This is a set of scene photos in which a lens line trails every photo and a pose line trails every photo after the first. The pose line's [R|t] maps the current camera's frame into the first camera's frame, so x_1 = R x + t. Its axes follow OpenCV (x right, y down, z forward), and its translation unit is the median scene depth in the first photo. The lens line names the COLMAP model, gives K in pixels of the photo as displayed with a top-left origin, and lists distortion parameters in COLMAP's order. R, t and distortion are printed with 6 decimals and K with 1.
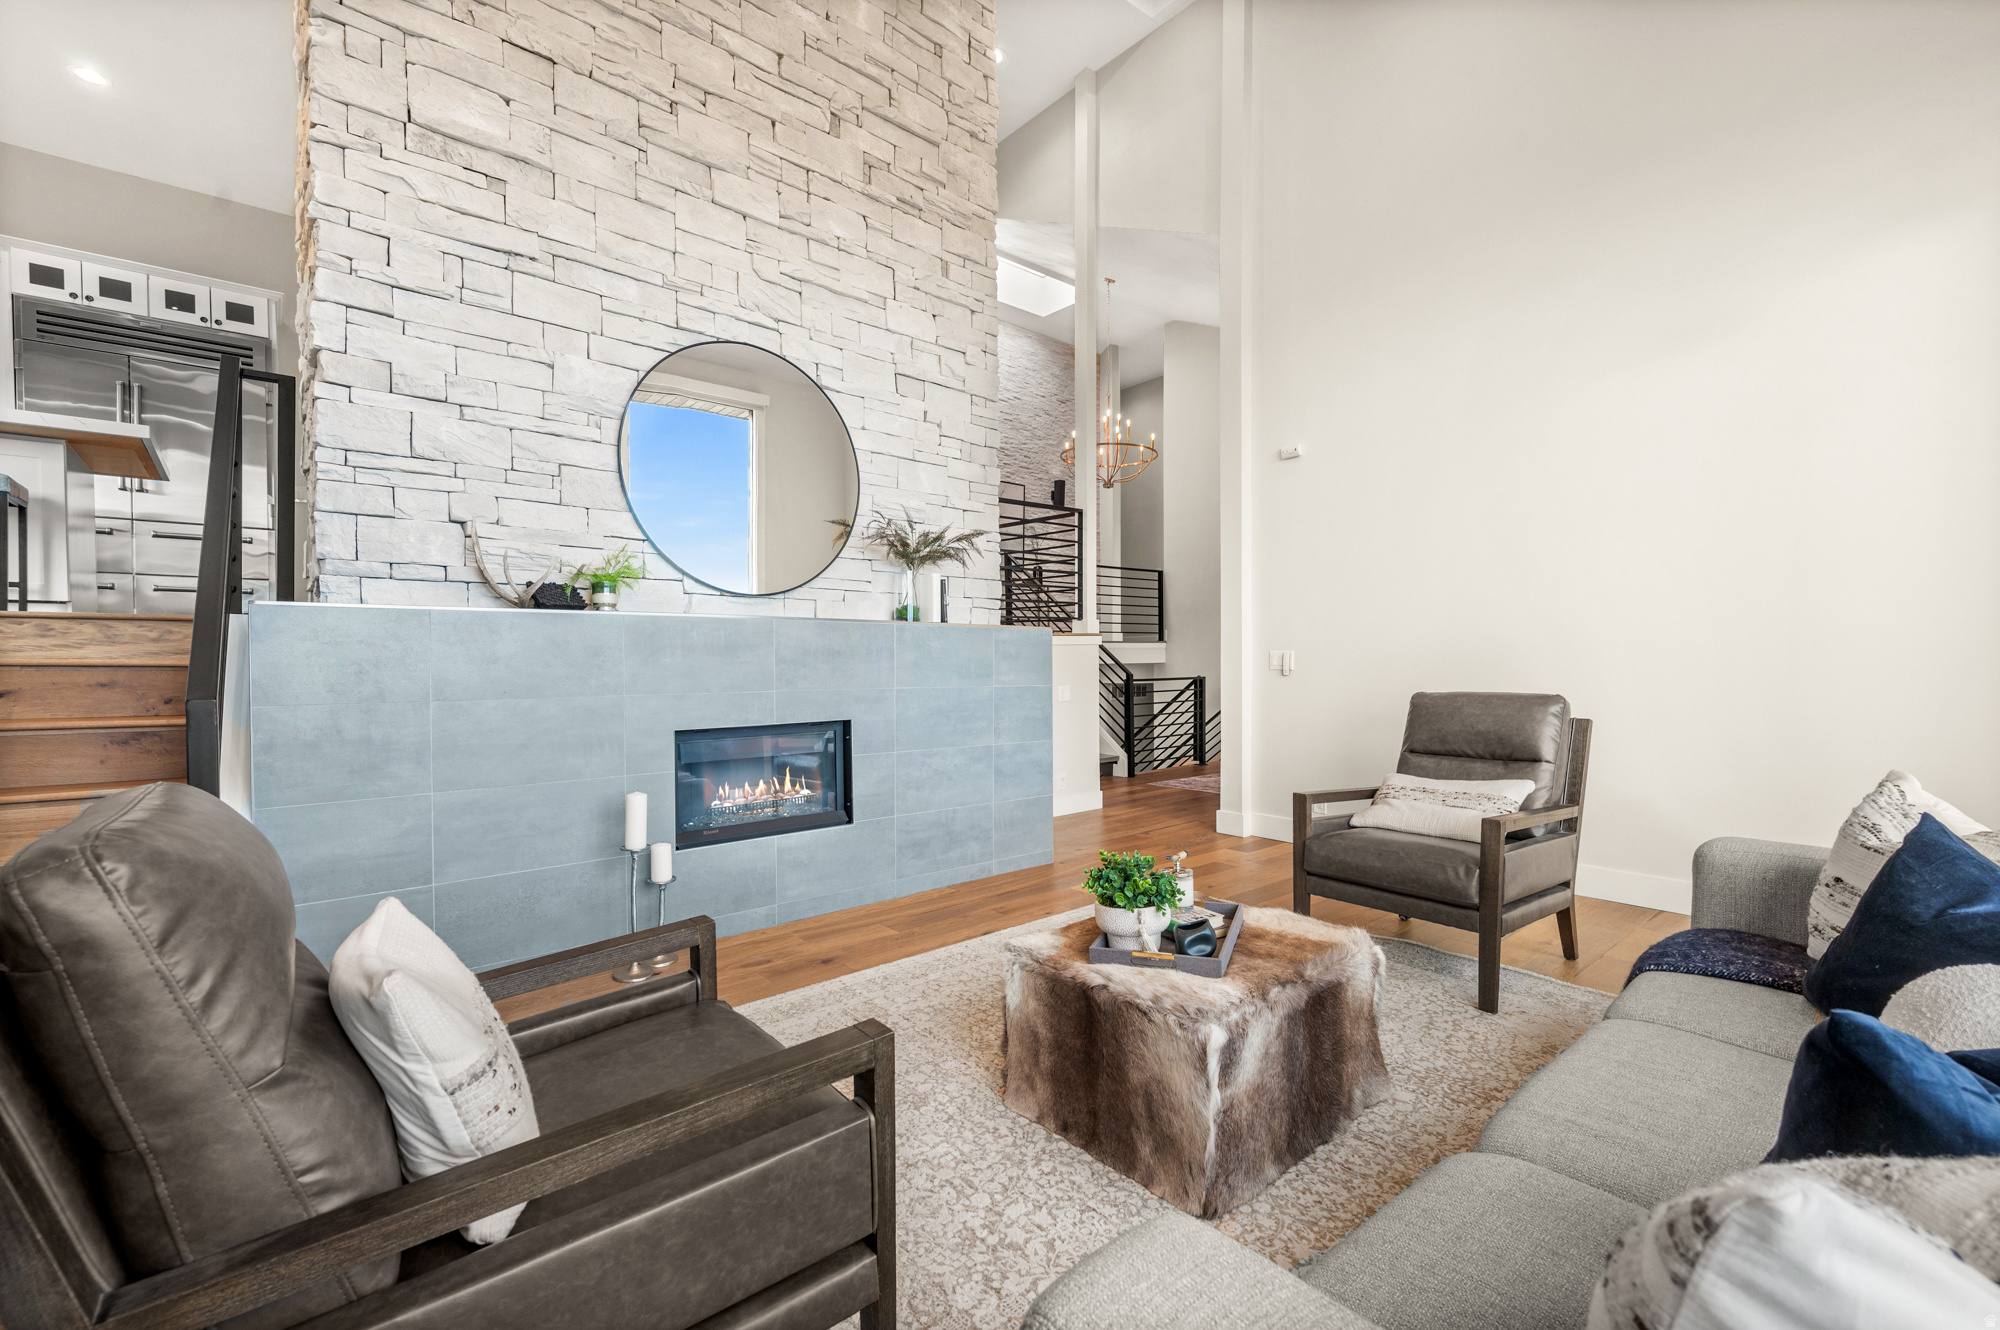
lens RADIAL K [[833.3, 0, 1000.0], [0, 833.3, 665.0], [0, 0, 1]] dist [0.000423, 0.000040]
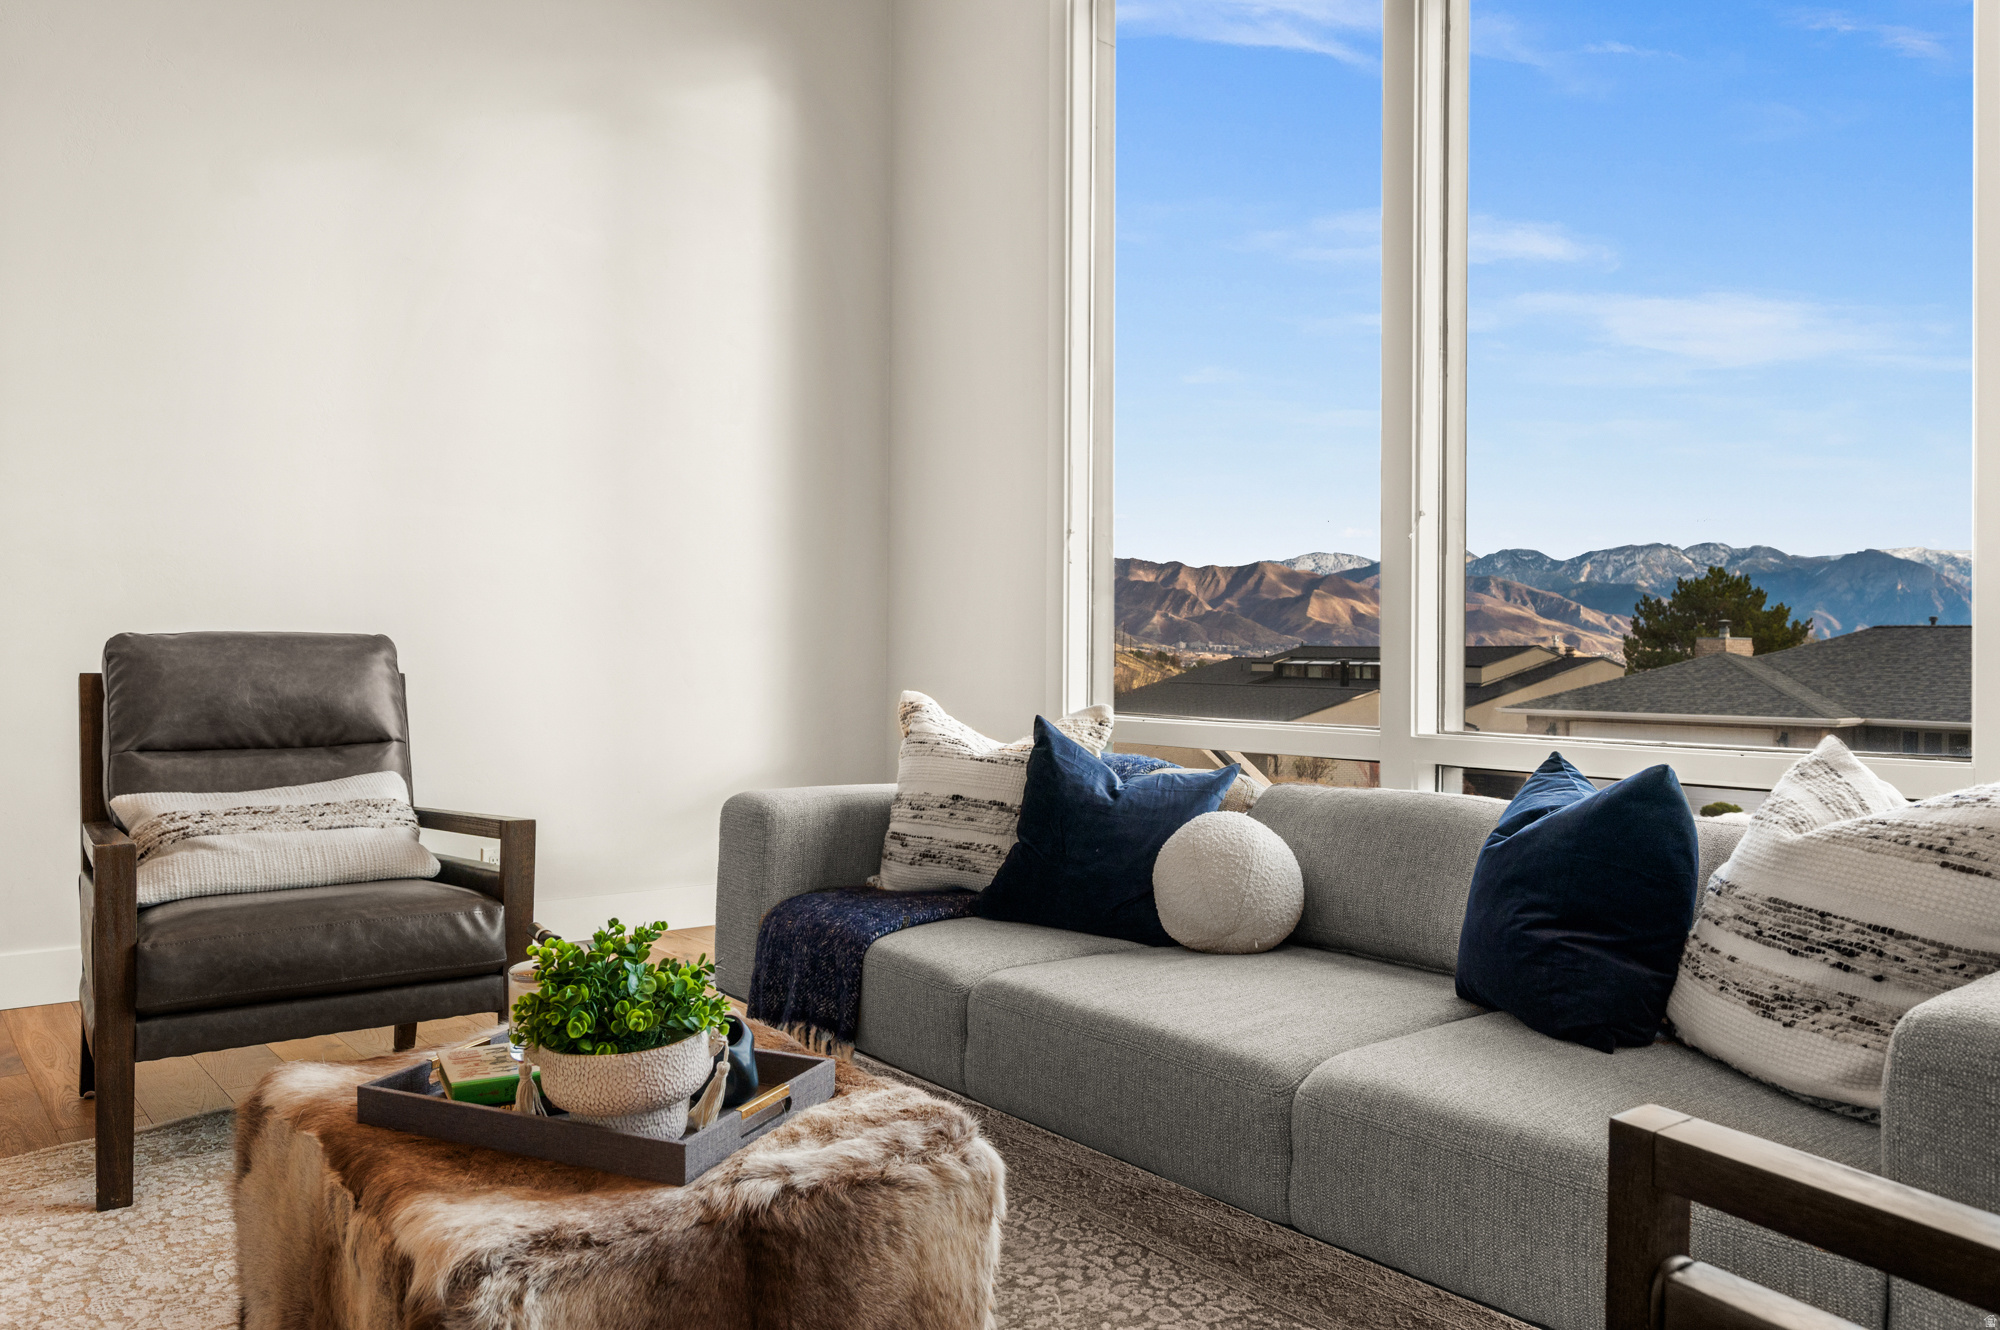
lens RADIAL K [[1394.7, 0, 1000.0], [0, 1394.7, 665.0], [0, 0, 1]] dist [-0.009077, -0.004241]
pose [[0.026581, 0.006149, 0.999628, -0.369563], [-0.005706, 0.999966, -0.006000, 0.061144], [-0.999630, -0.005544, 0.026615, 0.508088]]
